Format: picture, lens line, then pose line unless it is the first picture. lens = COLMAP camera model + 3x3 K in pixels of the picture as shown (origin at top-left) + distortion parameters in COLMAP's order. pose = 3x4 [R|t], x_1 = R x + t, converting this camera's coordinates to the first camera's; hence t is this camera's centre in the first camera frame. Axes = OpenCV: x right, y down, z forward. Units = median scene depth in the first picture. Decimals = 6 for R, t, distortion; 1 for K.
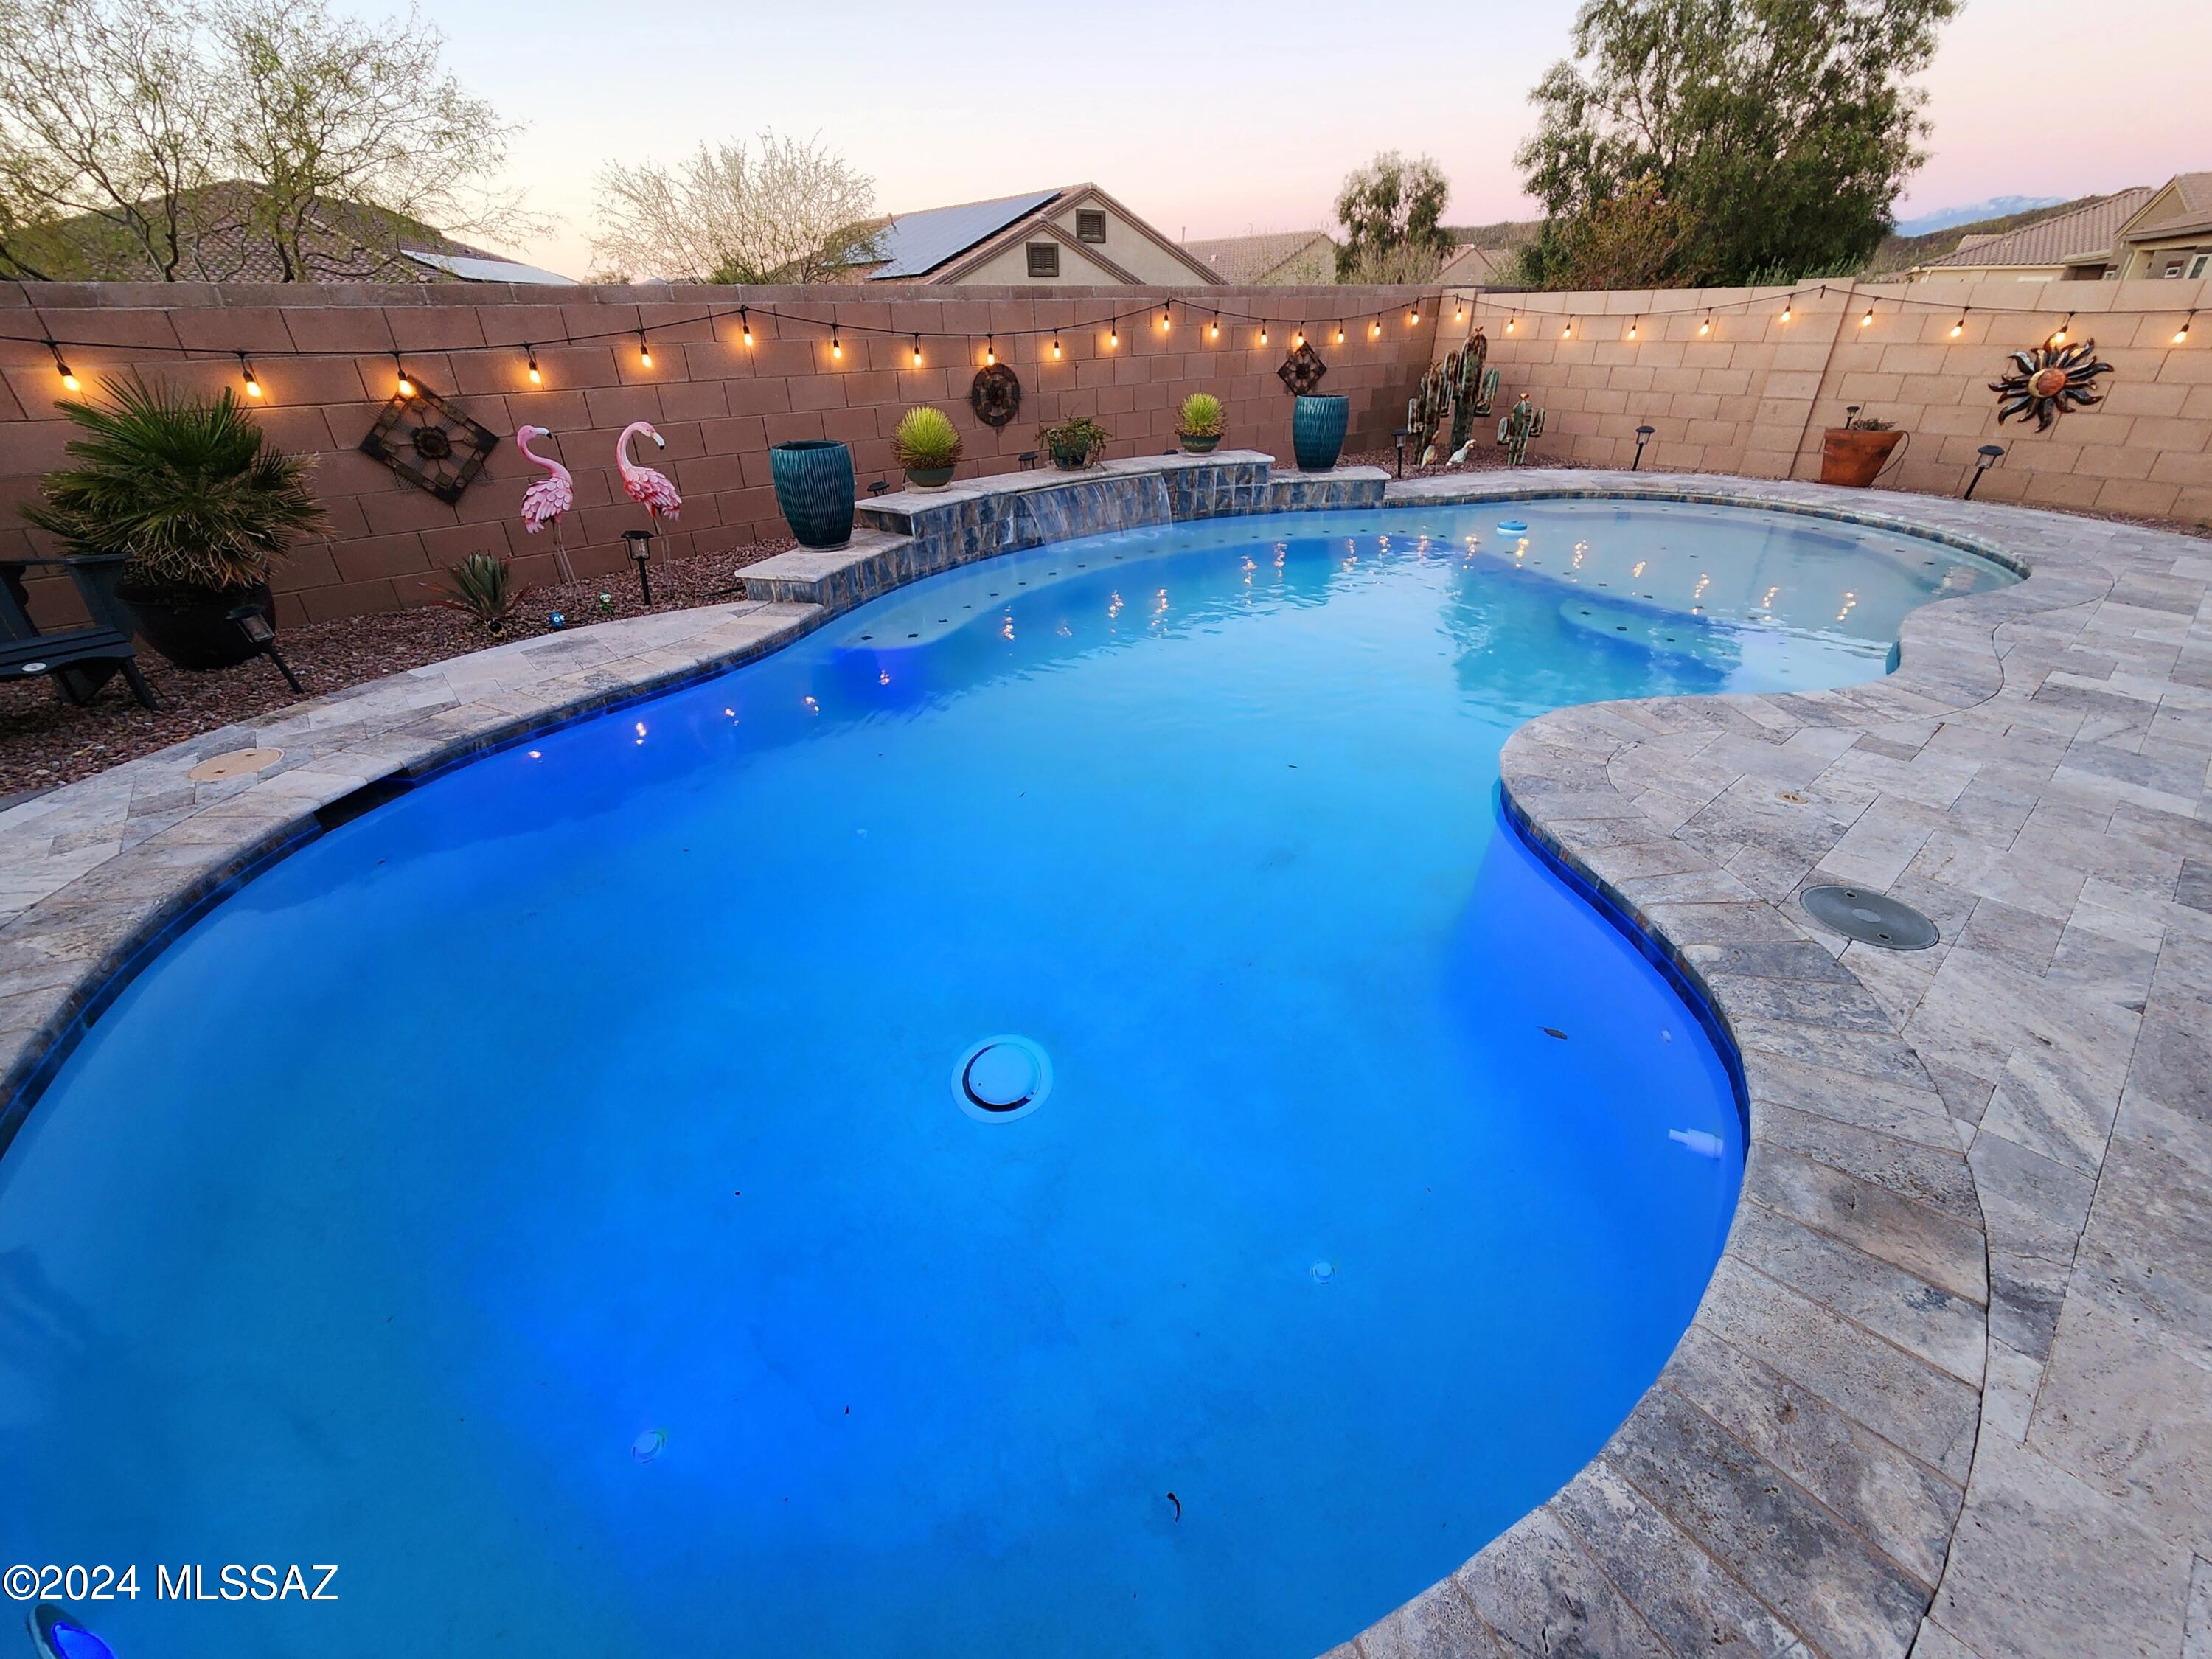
lens RADIAL K [[919.4, 0, 1106.0], [0, 919.4, 829.5], [0, 0, 1]] dist [0.010086, -0.006624]
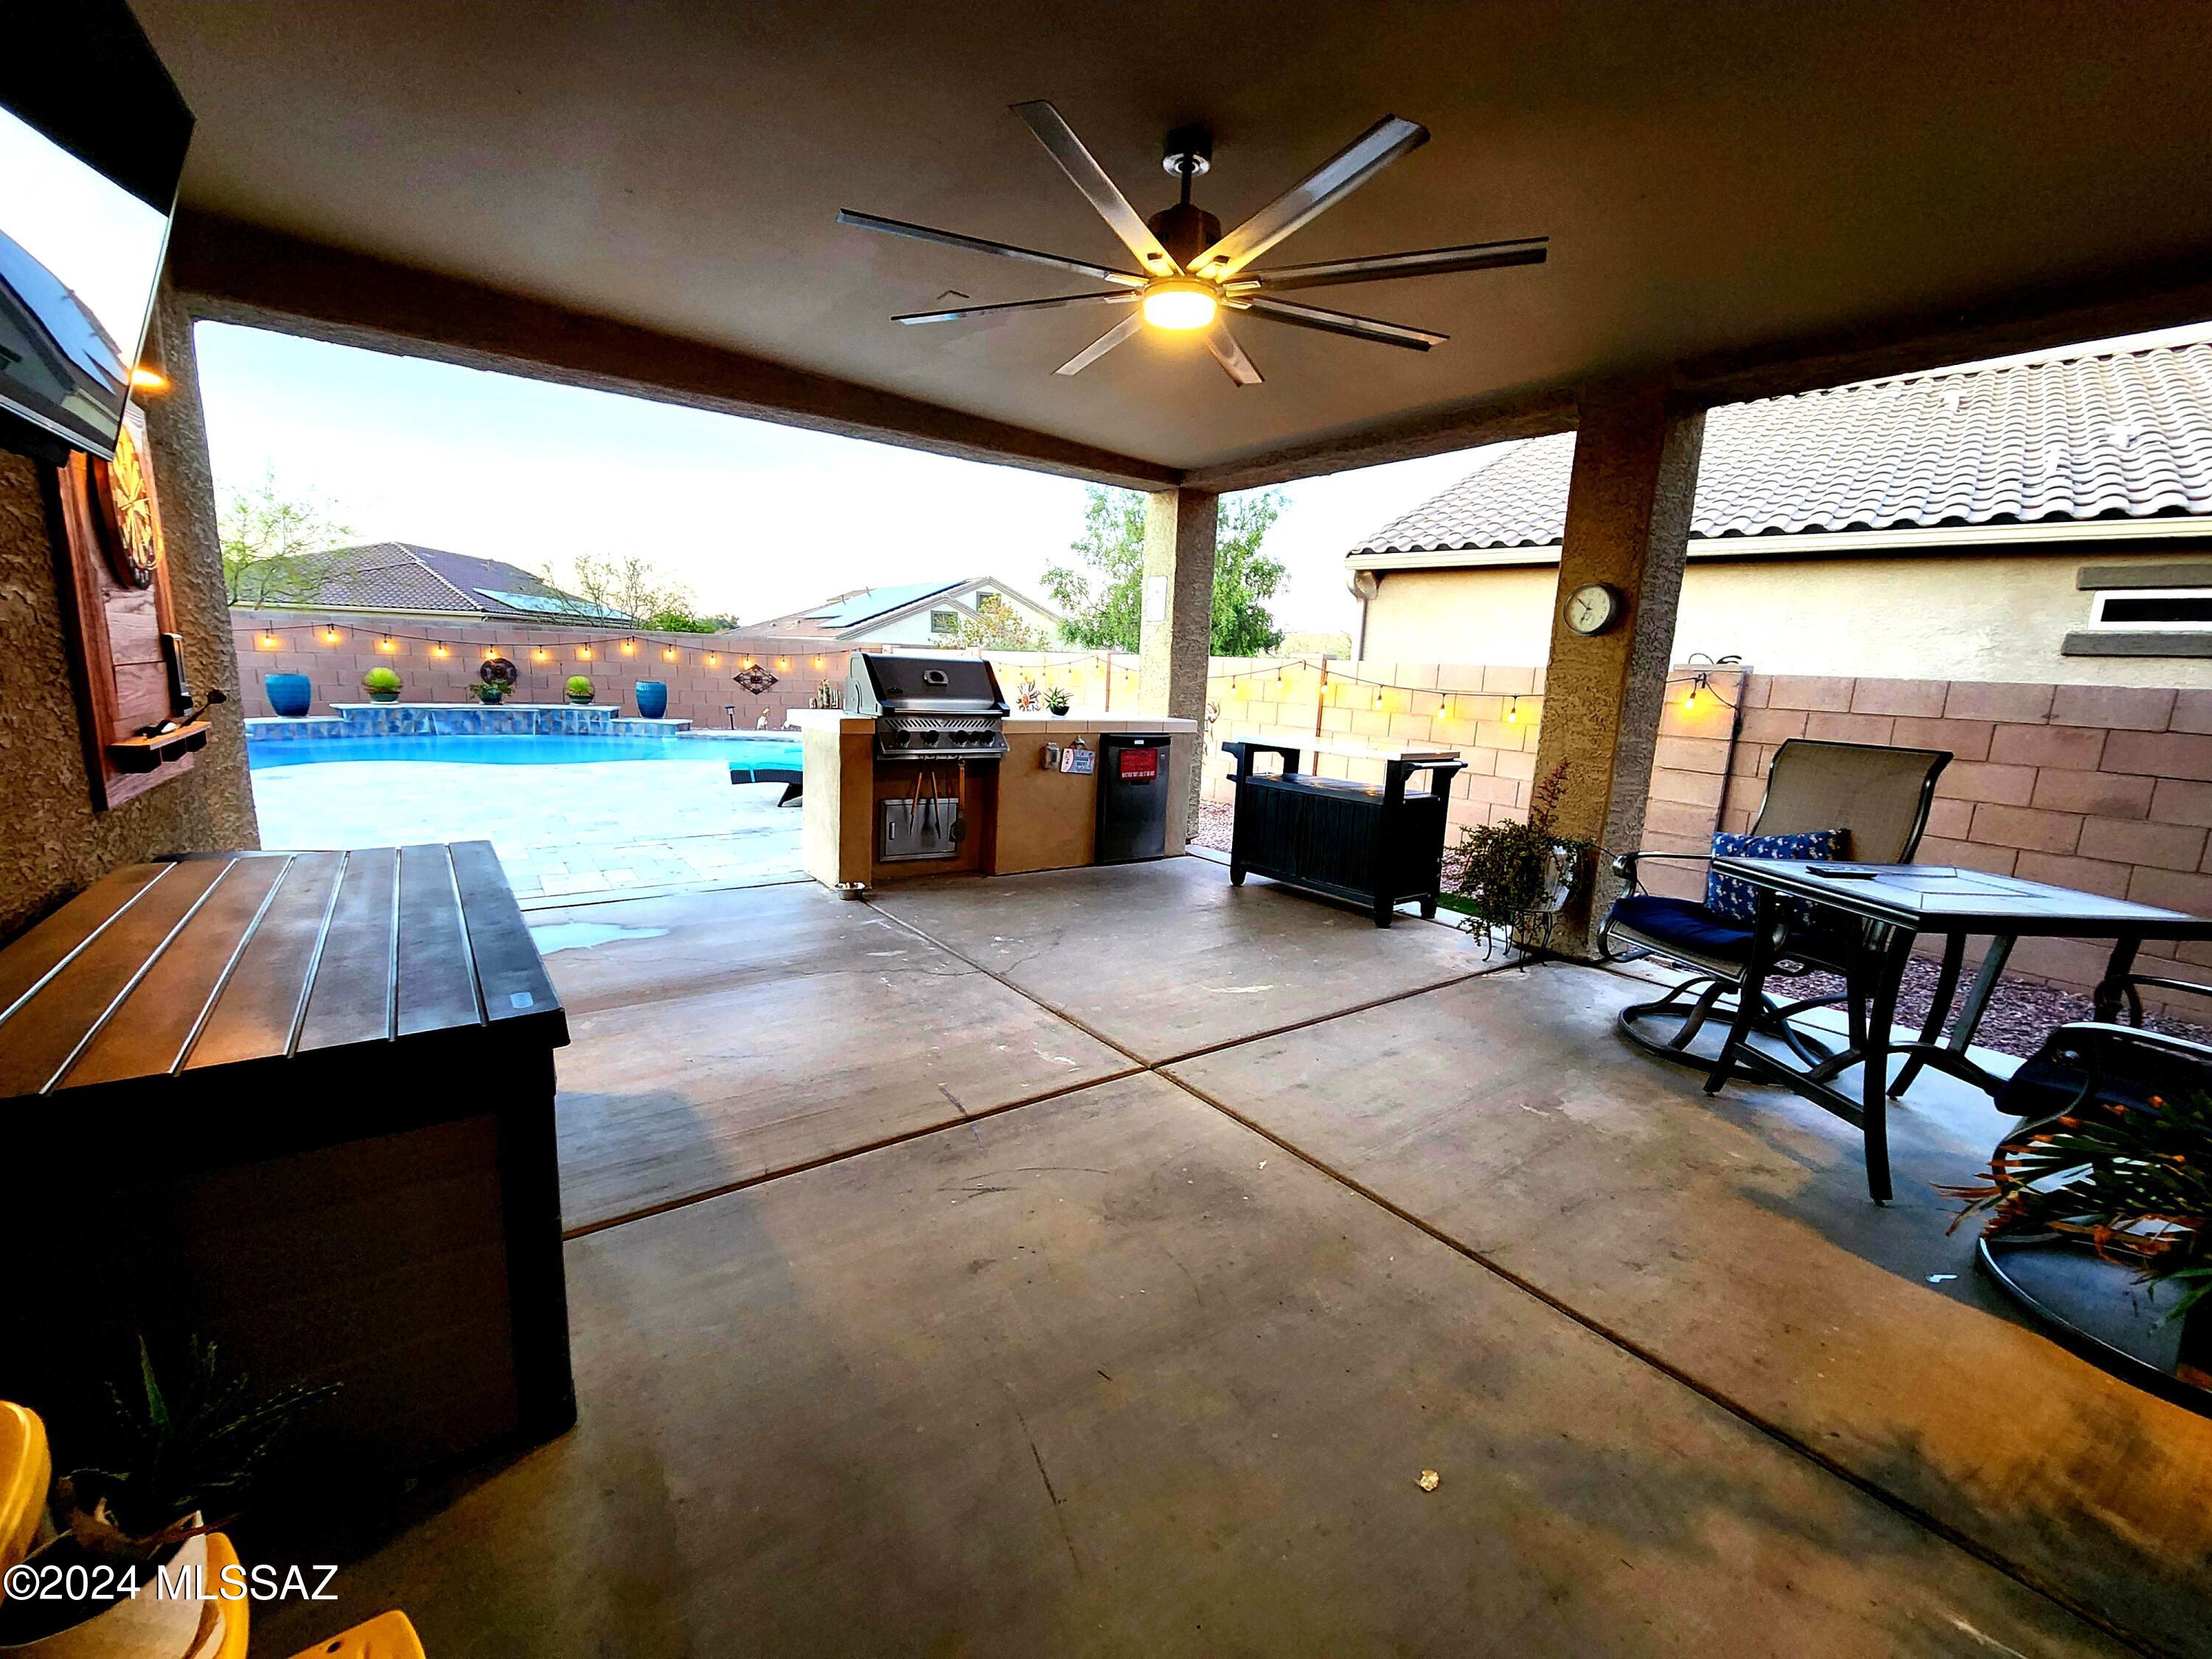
lens RADIAL K [[891.6, 0, 1106.0], [0, 891.6, 829.5], [0, 0, 1]] dist [-0.001581, -0.000183]
pose [[0.994929, 0.074196, -0.067908, 1.299562], [-0.092217, 0.942455, -0.321363, 0.326882], [0.040156, 0.325995, 0.944518, -0.618103]]
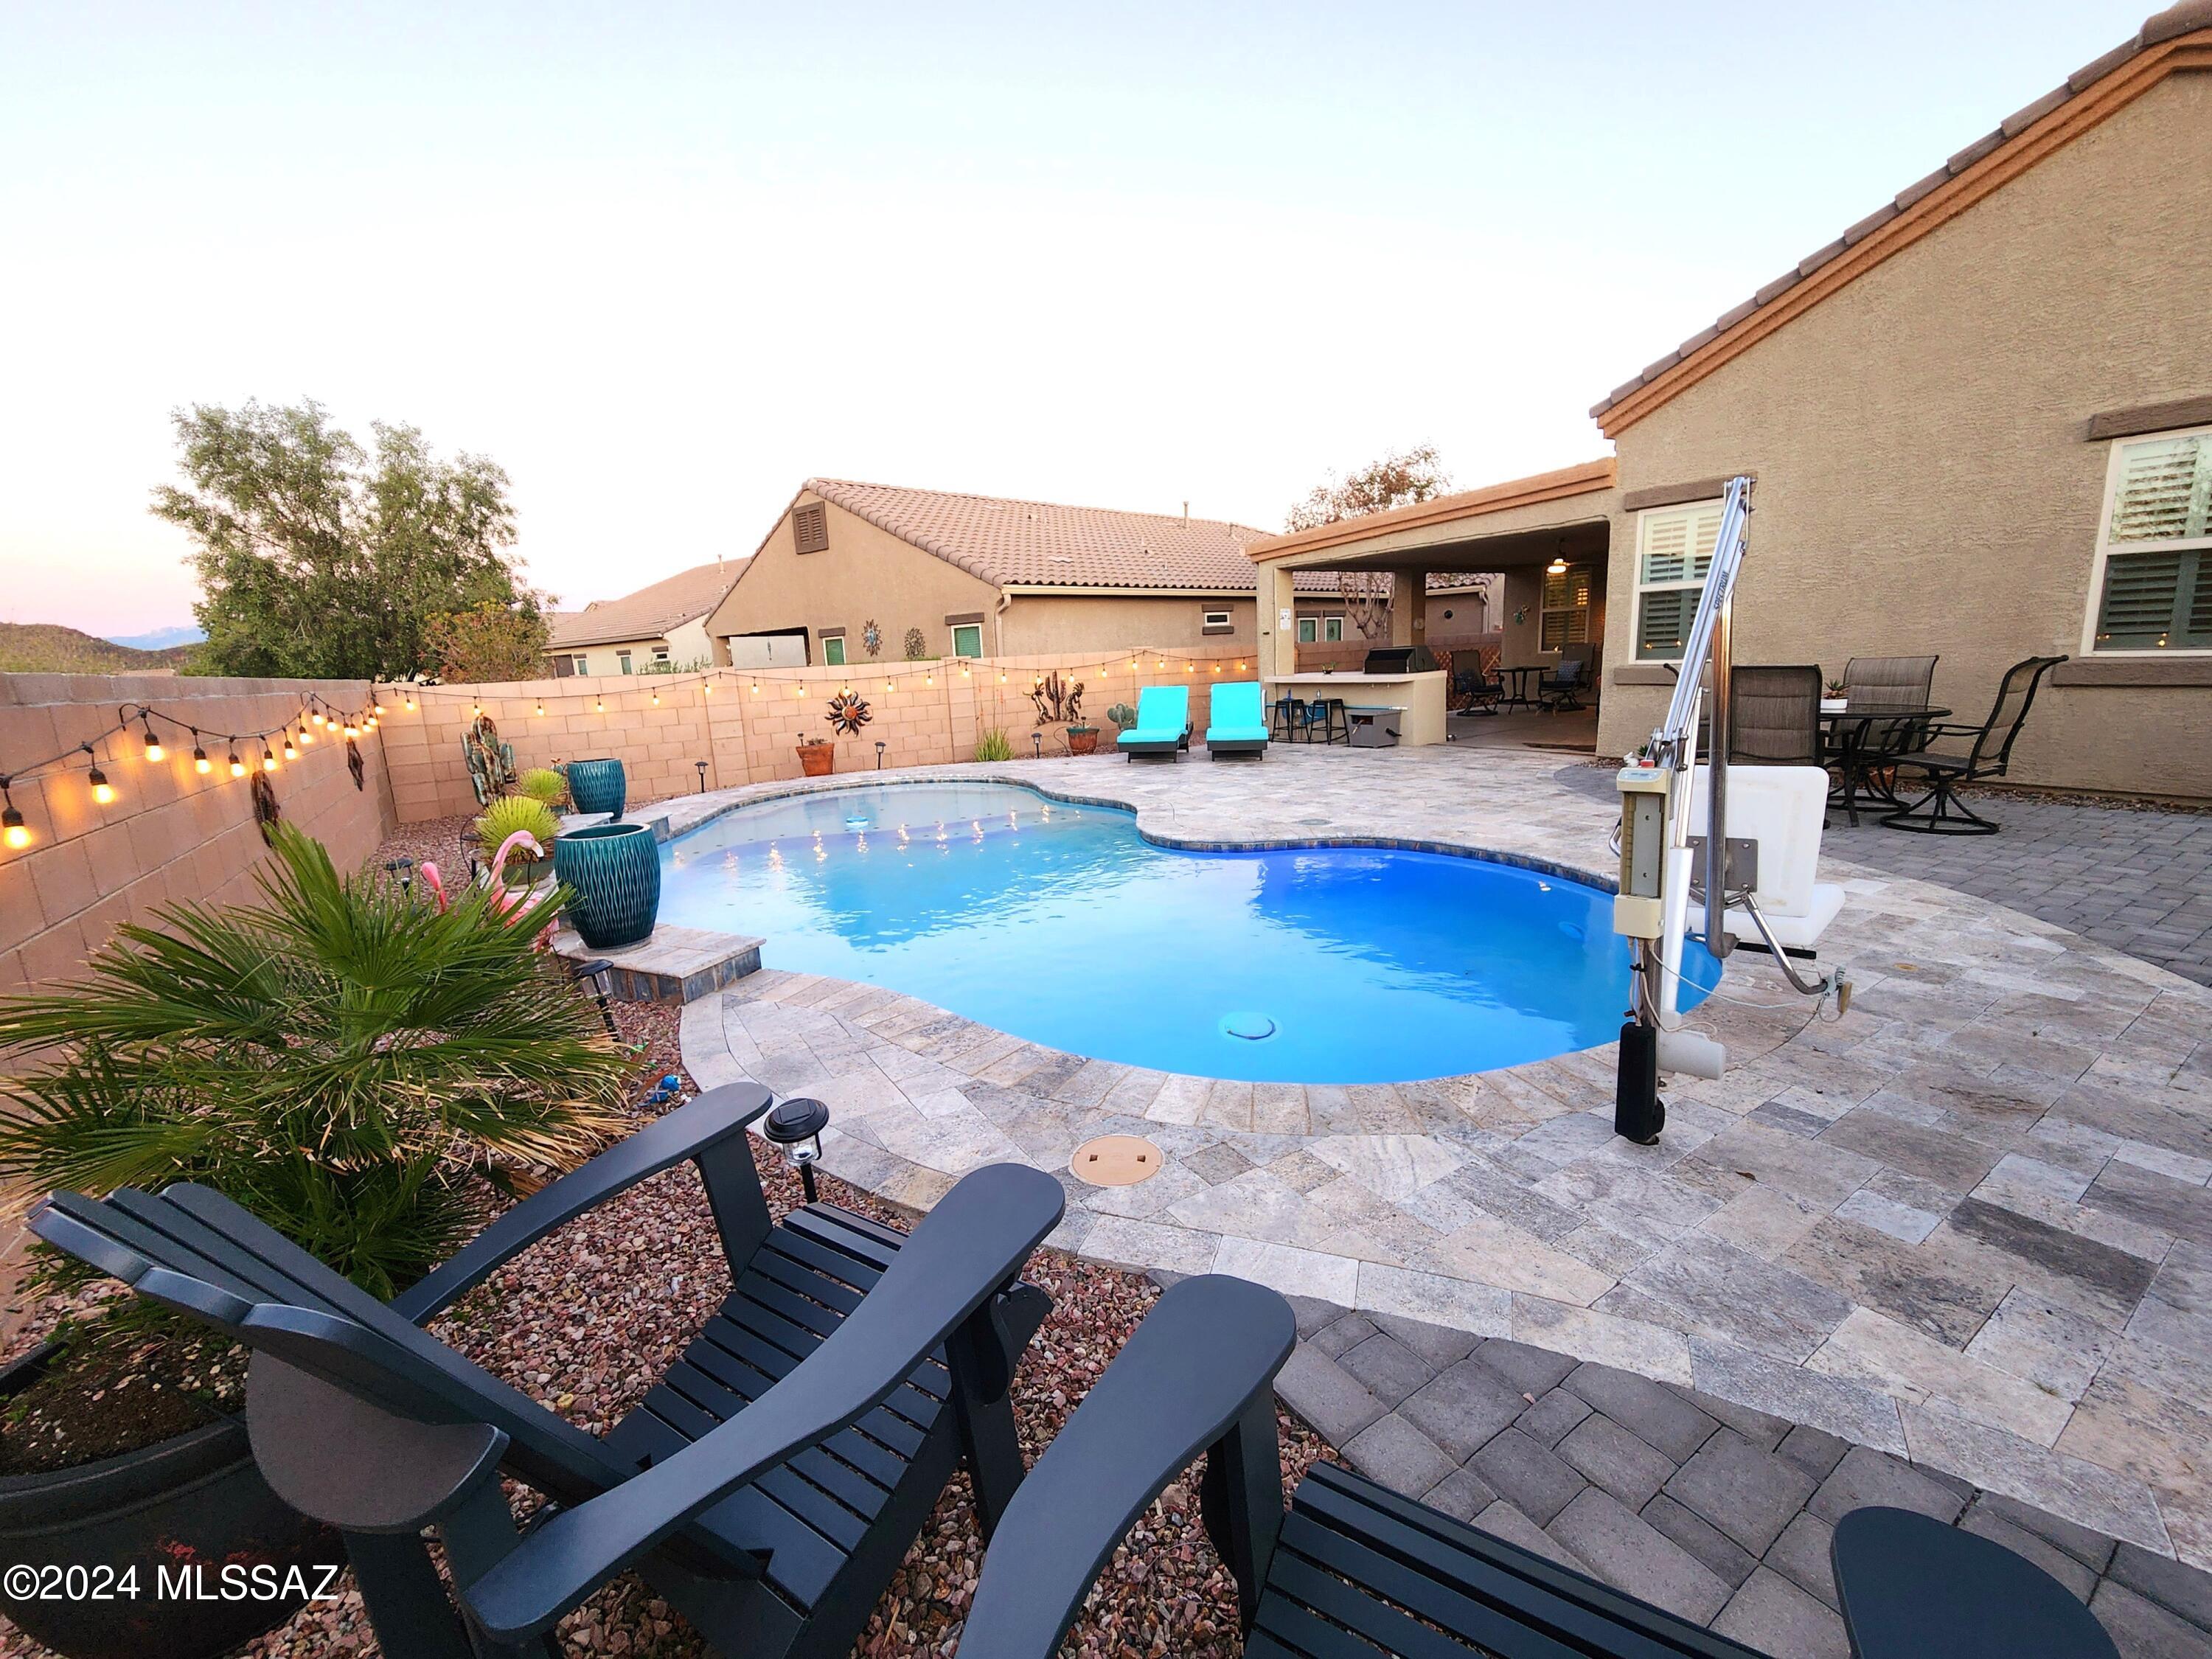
lens RADIAL K [[891.6, 0, 1106.0], [0, 891.6, 829.5], [0, 0, 1]] dist [-0.001581, -0.000183]
pose [[0.133435, -0.184204, 0.973788, -0.706701], [0.527830, 0.844833, 0.087484, -0.166488], [-0.838803, 0.502321, 0.209959, 0.296695]]
